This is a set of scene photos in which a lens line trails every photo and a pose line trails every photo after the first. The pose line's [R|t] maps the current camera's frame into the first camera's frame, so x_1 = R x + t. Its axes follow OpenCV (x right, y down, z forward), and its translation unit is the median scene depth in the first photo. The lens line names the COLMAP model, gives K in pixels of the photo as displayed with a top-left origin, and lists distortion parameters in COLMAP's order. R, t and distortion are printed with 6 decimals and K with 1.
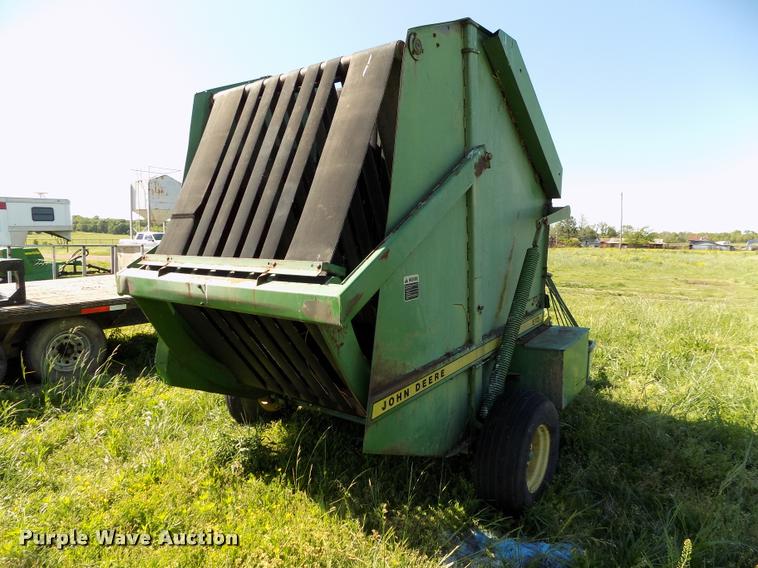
lens RADIAL K [[554.1, 0, 380.4], [0, 554.1, 275.6], [0, 0, 1]] dist [-0.075971, 0.087562]
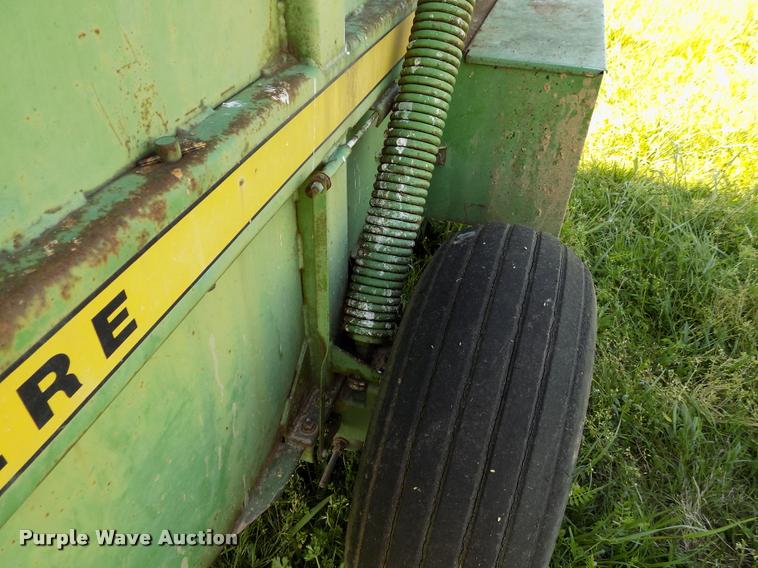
lens RADIAL K [[554.1, 0, 380.4], [0, 554.1, 275.6], [0, 0, 1]] dist [-0.075971, 0.087562]
pose [[0.950098, -0.146469, 0.275428, 0.124105], [-0.013044, 0.863494, 0.504190, 0.087607], [-0.311679, -0.482622, 0.818494, 0.778604]]
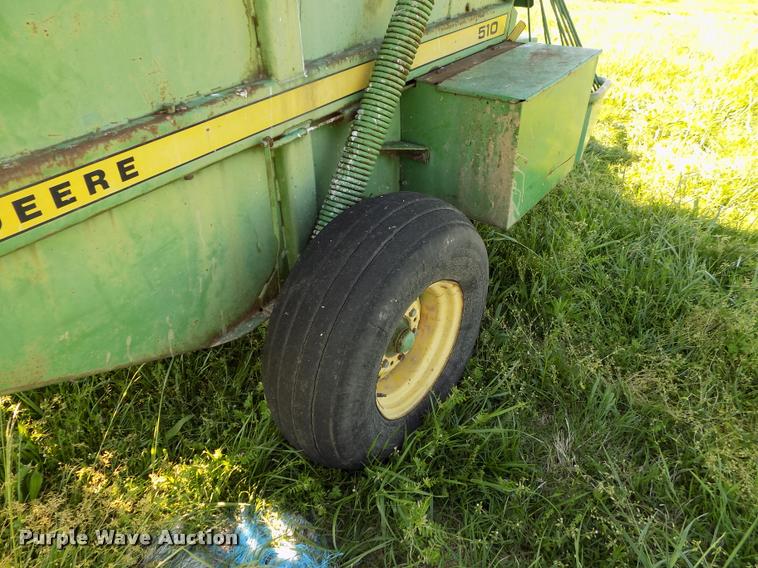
lens RADIAL K [[554.1, 0, 380.4], [0, 554.1, 275.6], [0, 0, 1]] dist [-0.075971, 0.087562]
pose [[0.999537, 0.023126, -0.019751, 0.249155], [-0.011635, 0.890816, 0.454216, 0.069978], [0.028099, -0.453776, 0.890673, 0.593762]]
